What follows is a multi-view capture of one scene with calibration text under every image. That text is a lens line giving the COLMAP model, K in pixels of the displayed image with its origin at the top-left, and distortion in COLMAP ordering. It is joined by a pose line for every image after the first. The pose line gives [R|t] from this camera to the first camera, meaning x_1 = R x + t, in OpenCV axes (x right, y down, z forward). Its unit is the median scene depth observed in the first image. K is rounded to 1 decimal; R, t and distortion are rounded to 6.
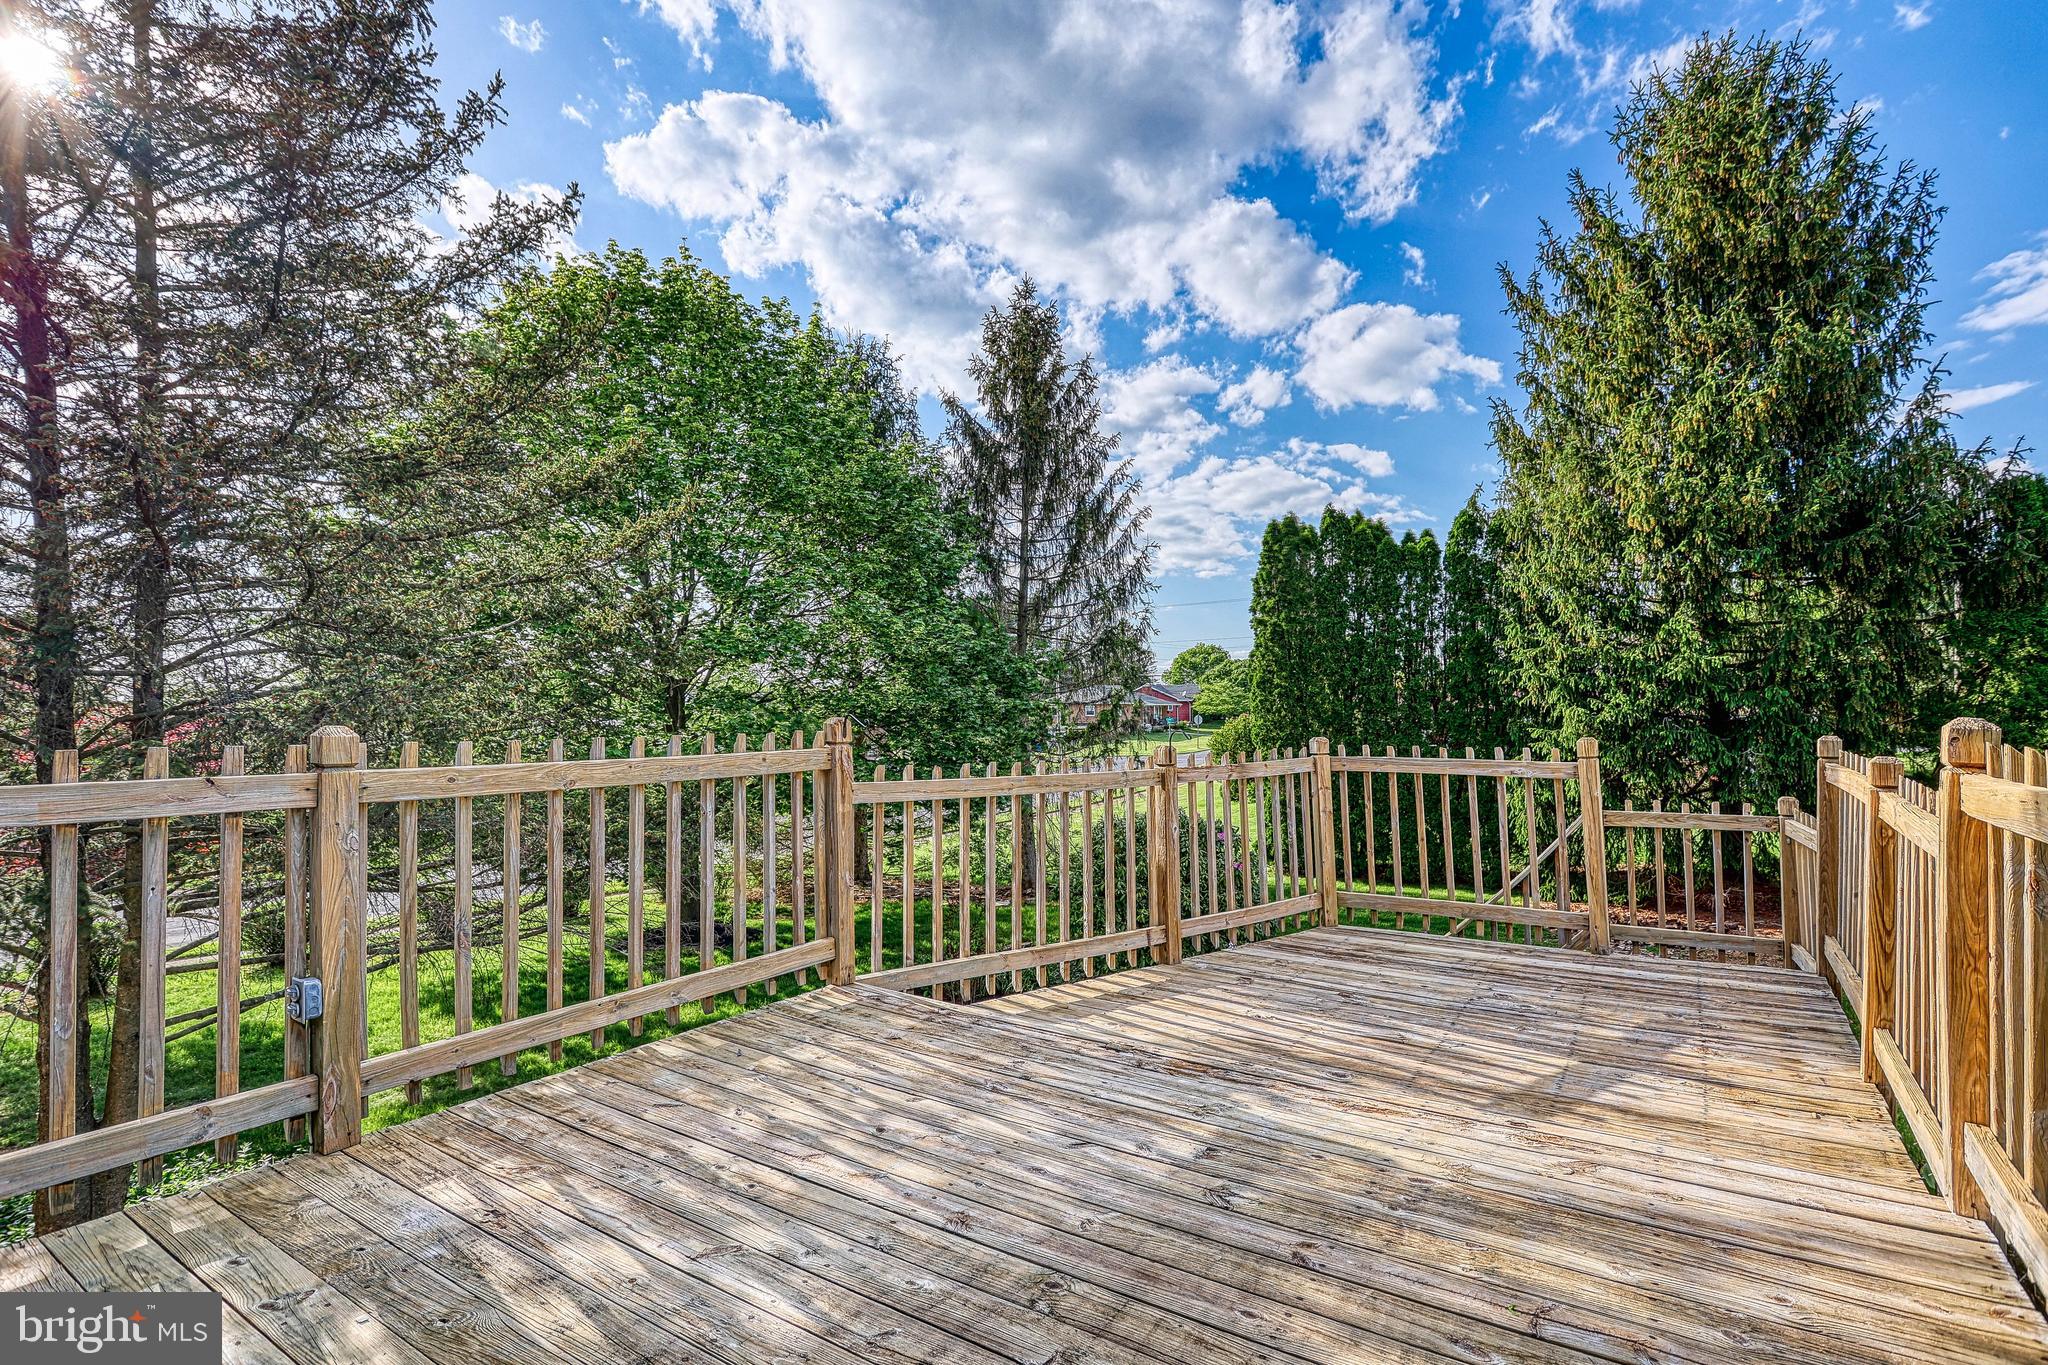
lens RADIAL K [[982.0, 0, 1041.9], [0, 982.0, 681.8], [0, 0, 1]] dist [-0.002503, 0.003392]
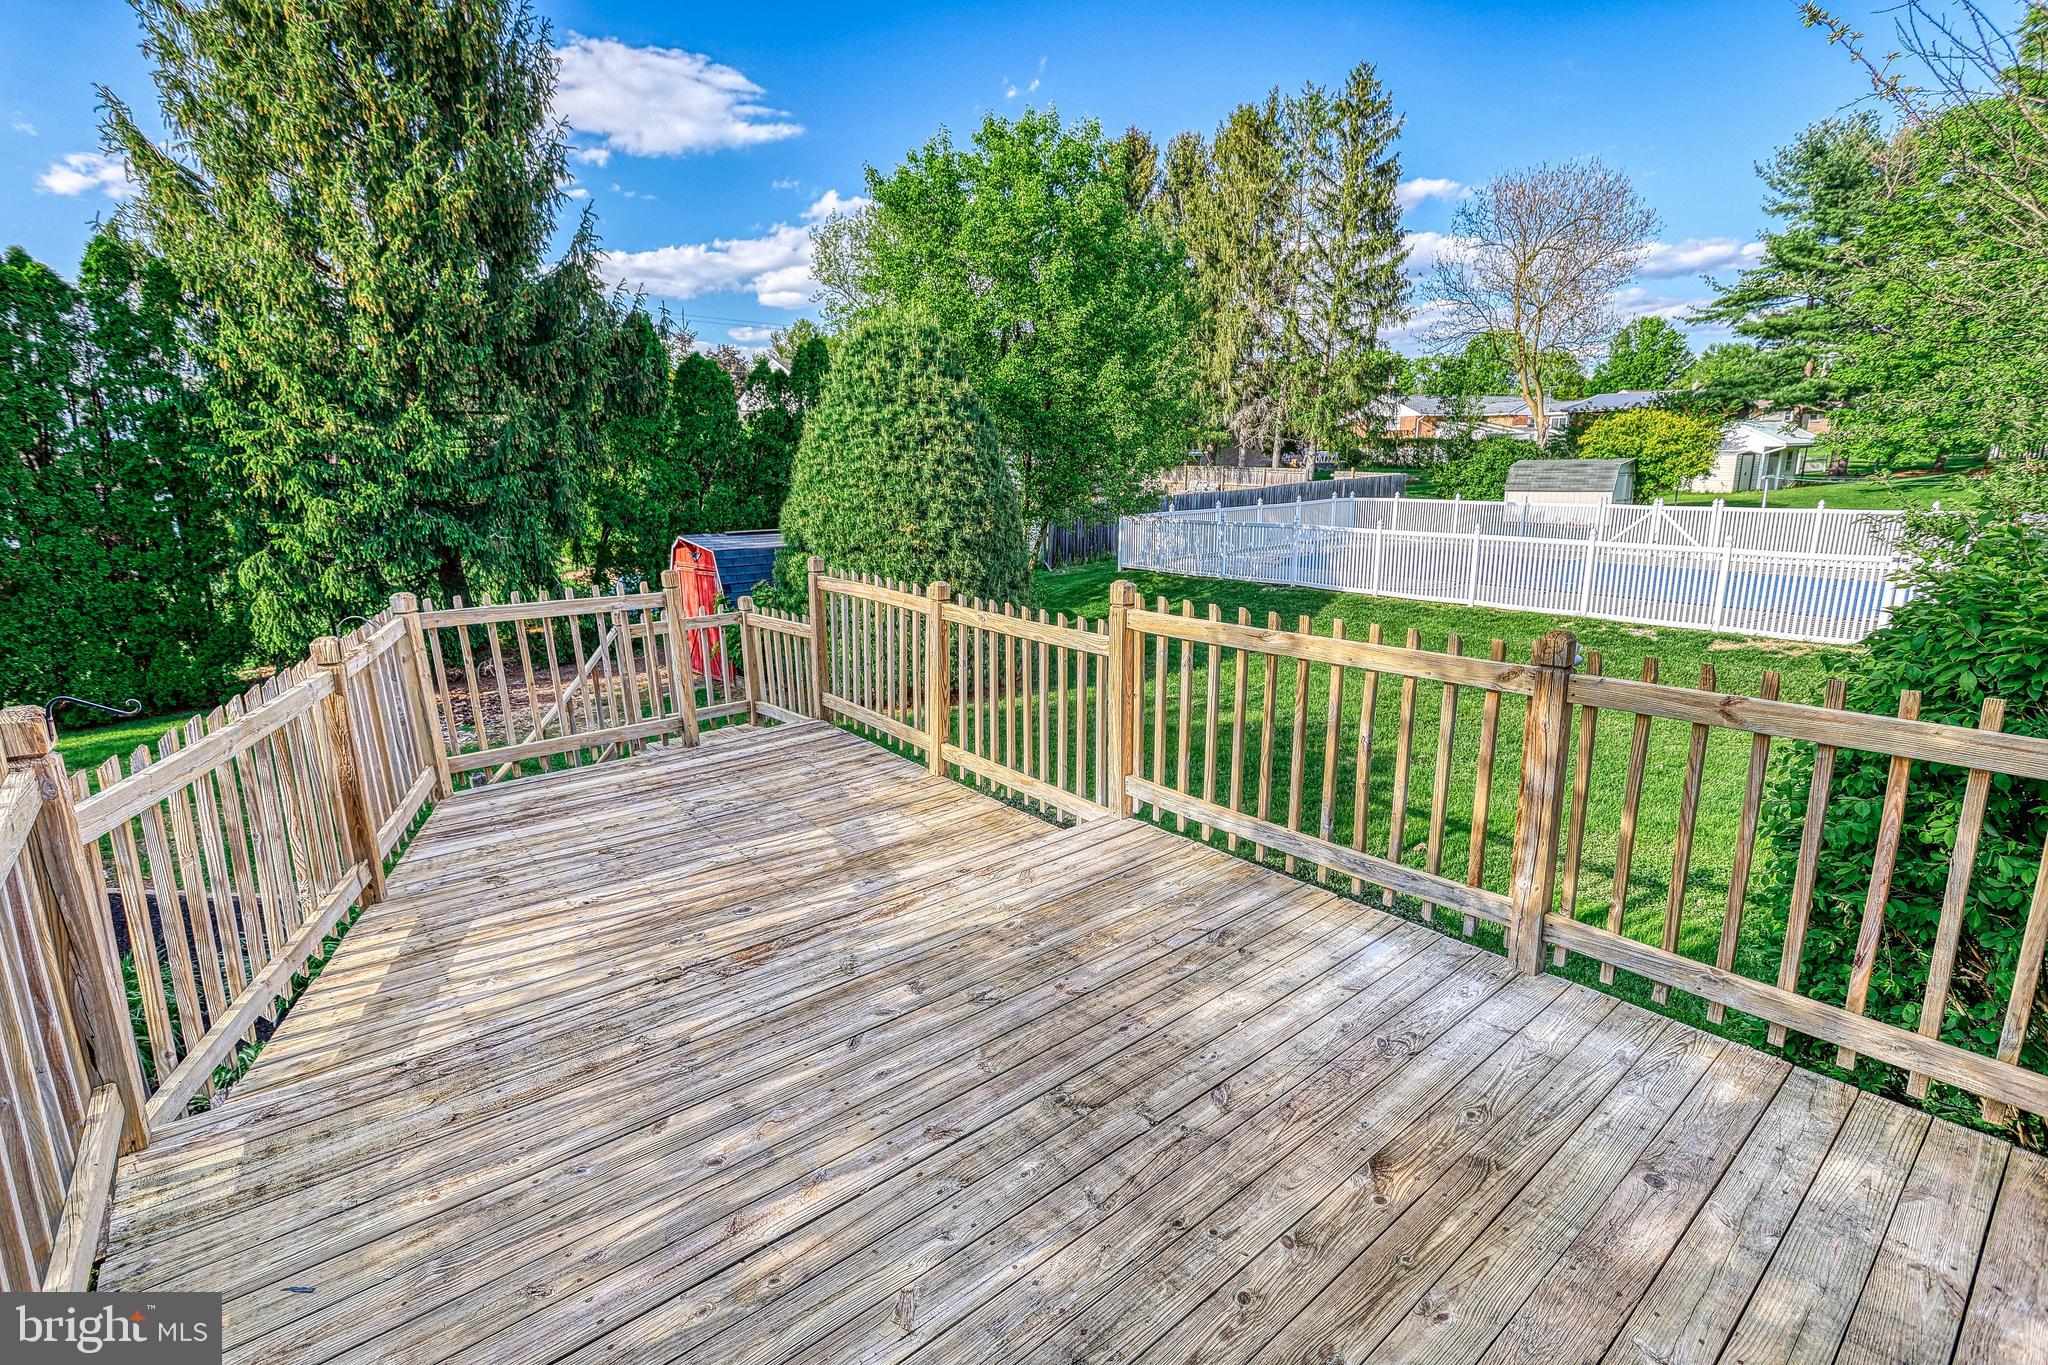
lens RADIAL K [[982.0, 0, 1004.9], [0, 982.0, 635.3], [0, 0, 1]] dist [-0.002503, 0.003392]
pose [[0.296166, -0.167242, 0.940381, -0.166497], [-0.025459, 0.982819, 0.182808, -0.034706], [-0.954797, -0.078083, 0.286820, 0.107511]]
